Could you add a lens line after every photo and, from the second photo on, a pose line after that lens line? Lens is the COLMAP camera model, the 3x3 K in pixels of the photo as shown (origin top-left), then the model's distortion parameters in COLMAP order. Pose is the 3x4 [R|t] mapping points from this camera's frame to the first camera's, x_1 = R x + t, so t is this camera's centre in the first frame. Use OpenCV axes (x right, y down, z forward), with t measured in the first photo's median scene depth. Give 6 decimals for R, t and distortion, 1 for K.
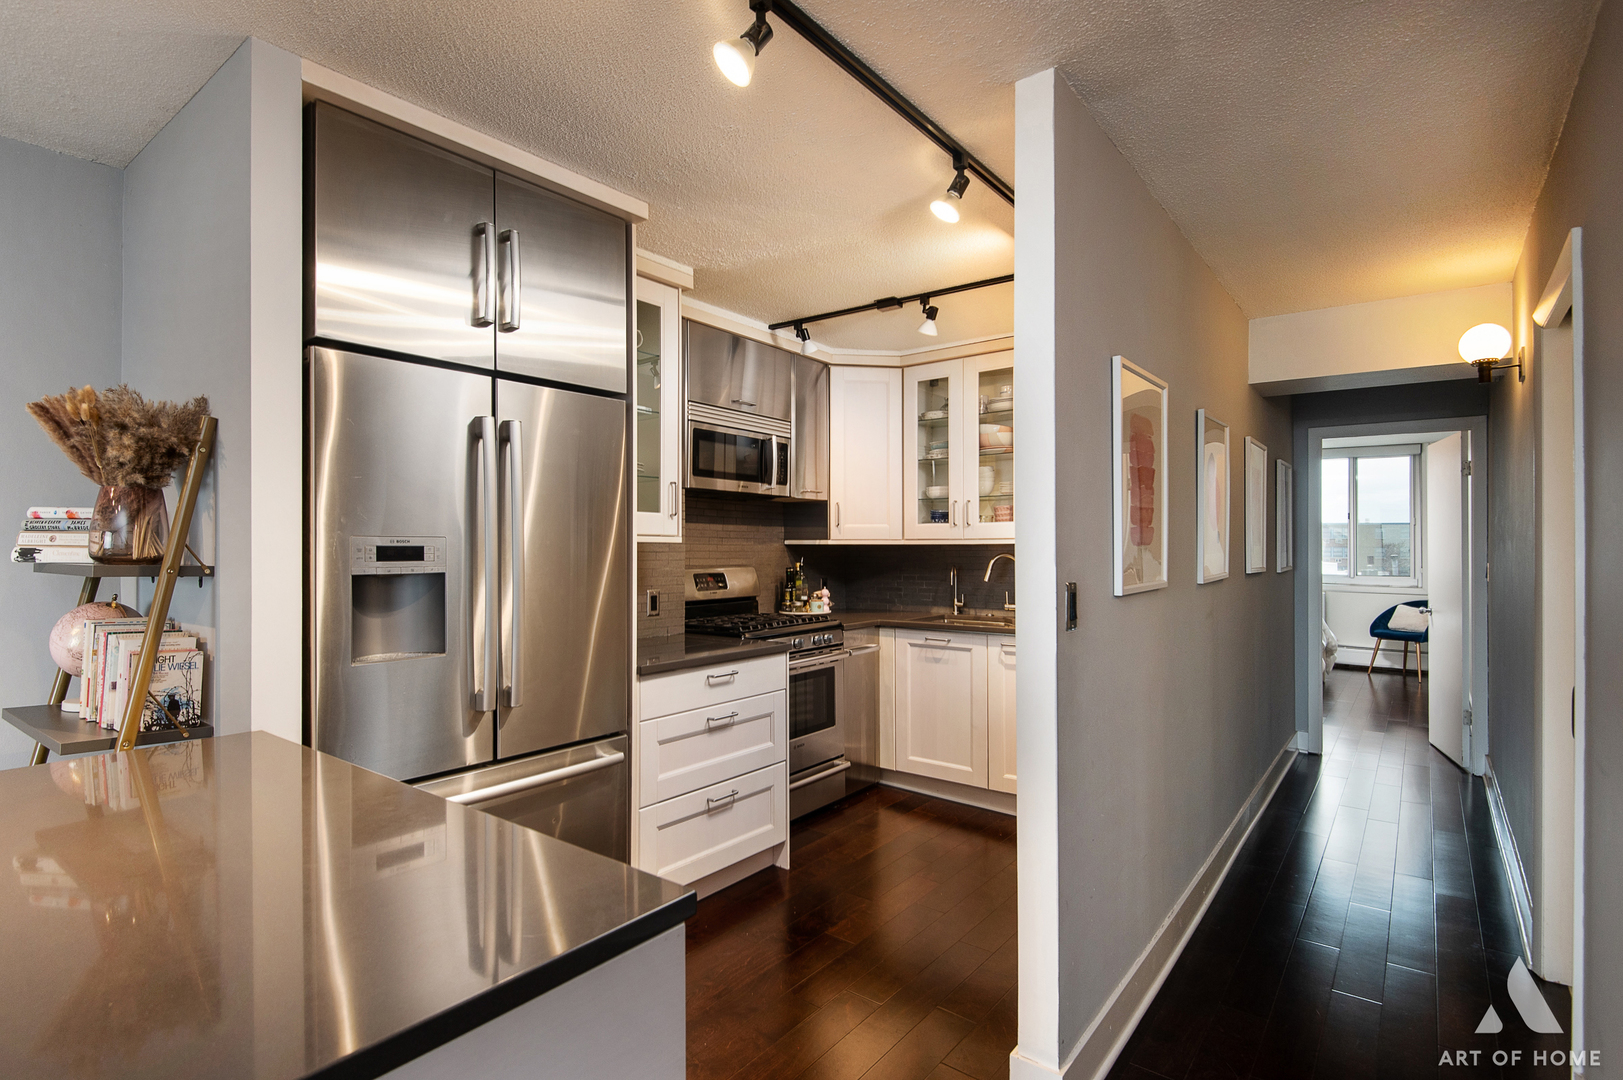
lens RADIAL K [[830.1, 0, 807.1], [0, 830.1, 550.6], [0, 0, 1]] dist [-0.001660, -0.005973]
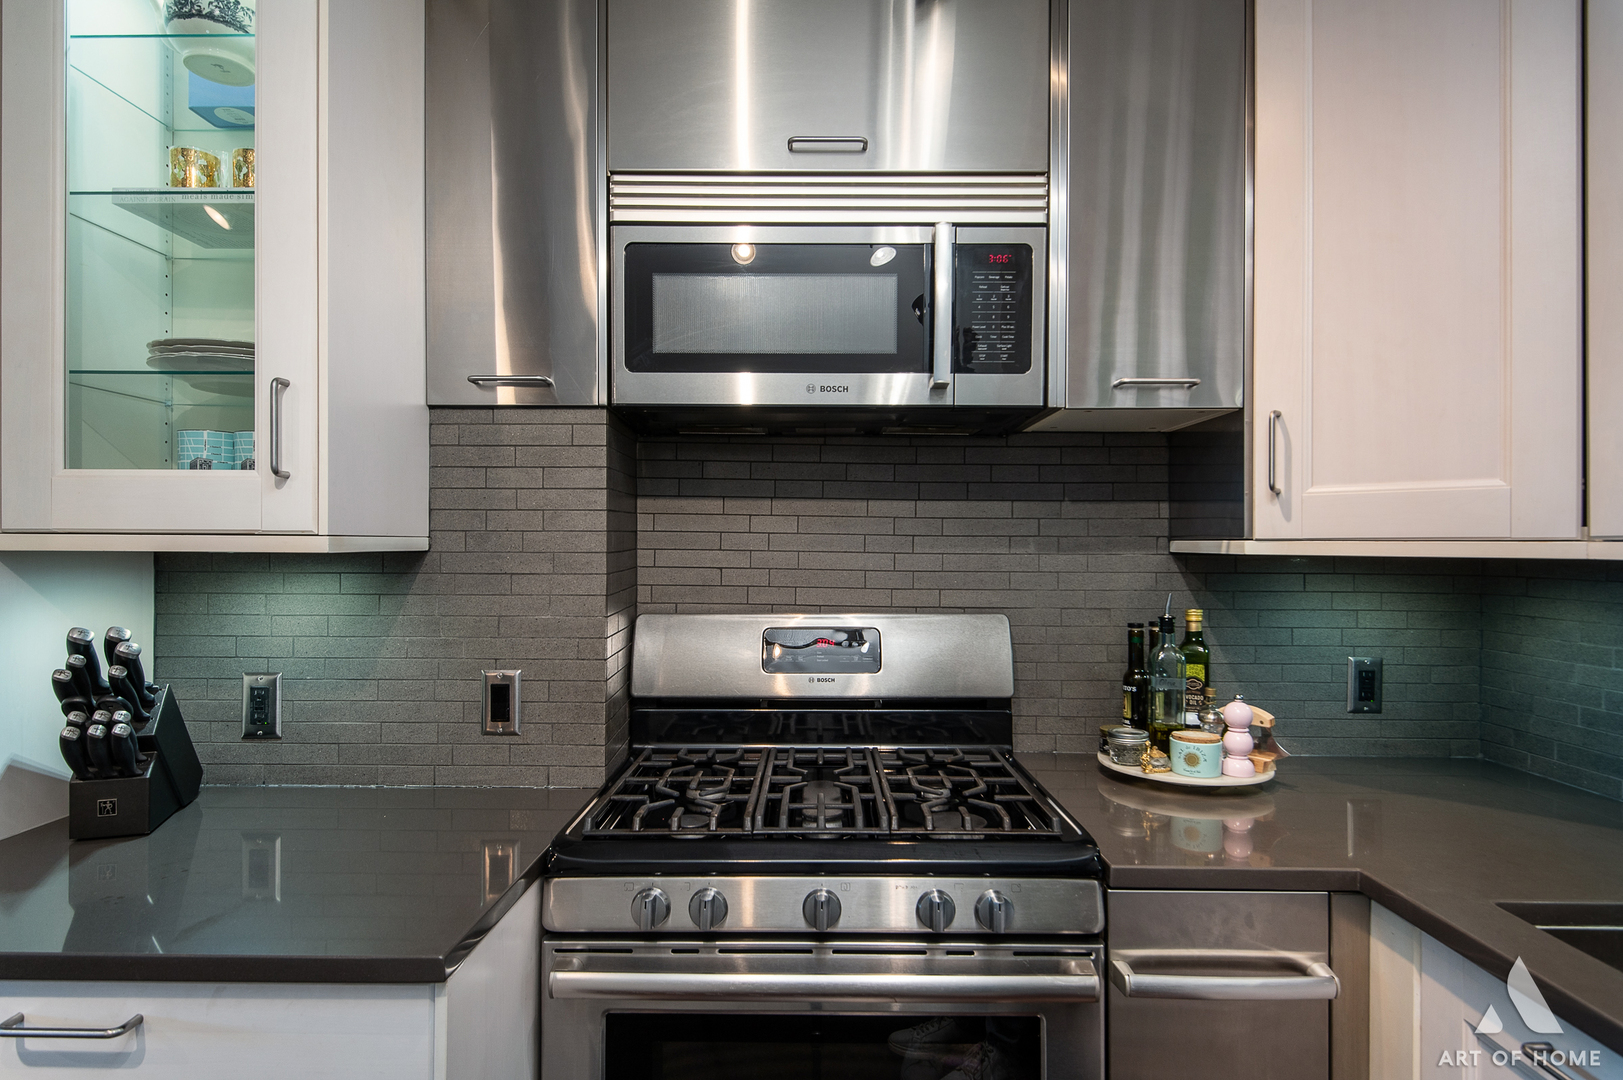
lens RADIAL K [[914.6, 0, 789.9], [0, 914.6, 542.9], [0, 0, 1]] dist [0.032023, -0.015899]
pose [[0.590830, 0.002378, -0.806793, 0.208985], [-0.005504, 0.999984, -0.001084, -0.011326], [0.806778, 0.005081, 0.590833, 0.707470]]
